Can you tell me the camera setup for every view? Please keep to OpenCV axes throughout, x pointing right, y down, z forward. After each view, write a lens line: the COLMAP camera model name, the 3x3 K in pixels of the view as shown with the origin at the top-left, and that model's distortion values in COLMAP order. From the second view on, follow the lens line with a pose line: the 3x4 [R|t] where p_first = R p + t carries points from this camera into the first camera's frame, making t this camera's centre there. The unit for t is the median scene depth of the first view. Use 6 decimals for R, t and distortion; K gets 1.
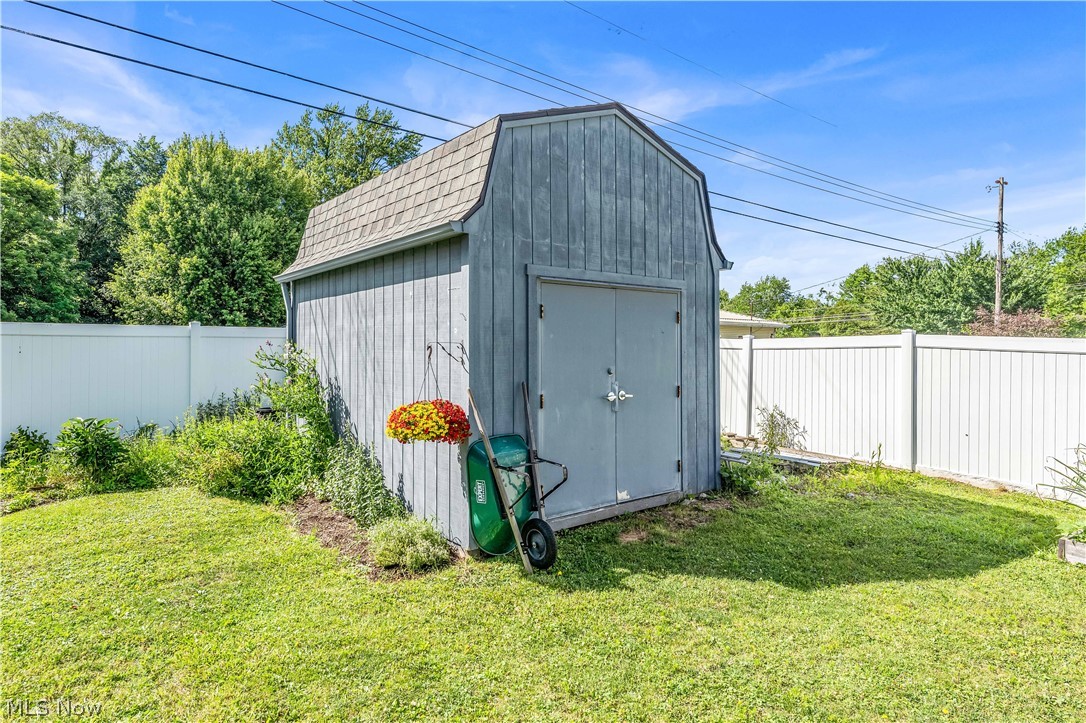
lens RADIAL K [[587.6, 0, 543.0], [0, 587.6, 361.5], [0, 0, 1]] dist [0.000328, -0.000100]
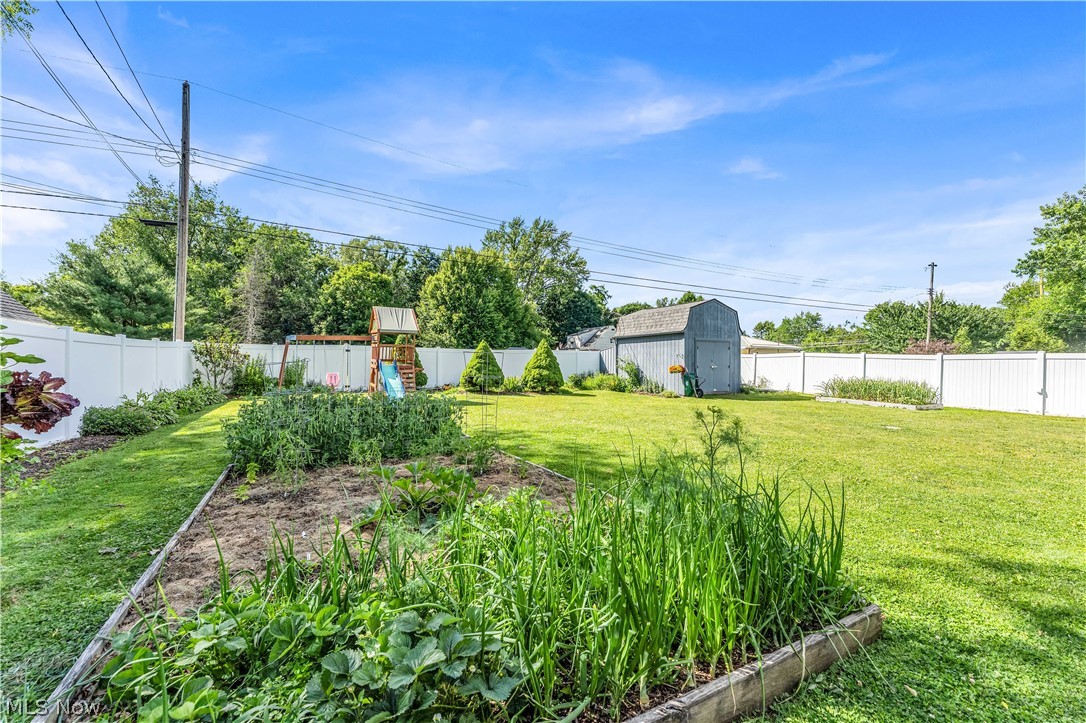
lens RADIAL K [[534.2, 0, 504.9], [0, 534.2, 379.4], [0, 0, 1]] dist [-0.000453, -0.000103]
pose [[0.982729, 0.006573, -0.184934, -0.134124], [-0.006756, 0.999977, -0.000358, 0.033132], [0.184927, 0.001601, 0.982751, -0.640629]]
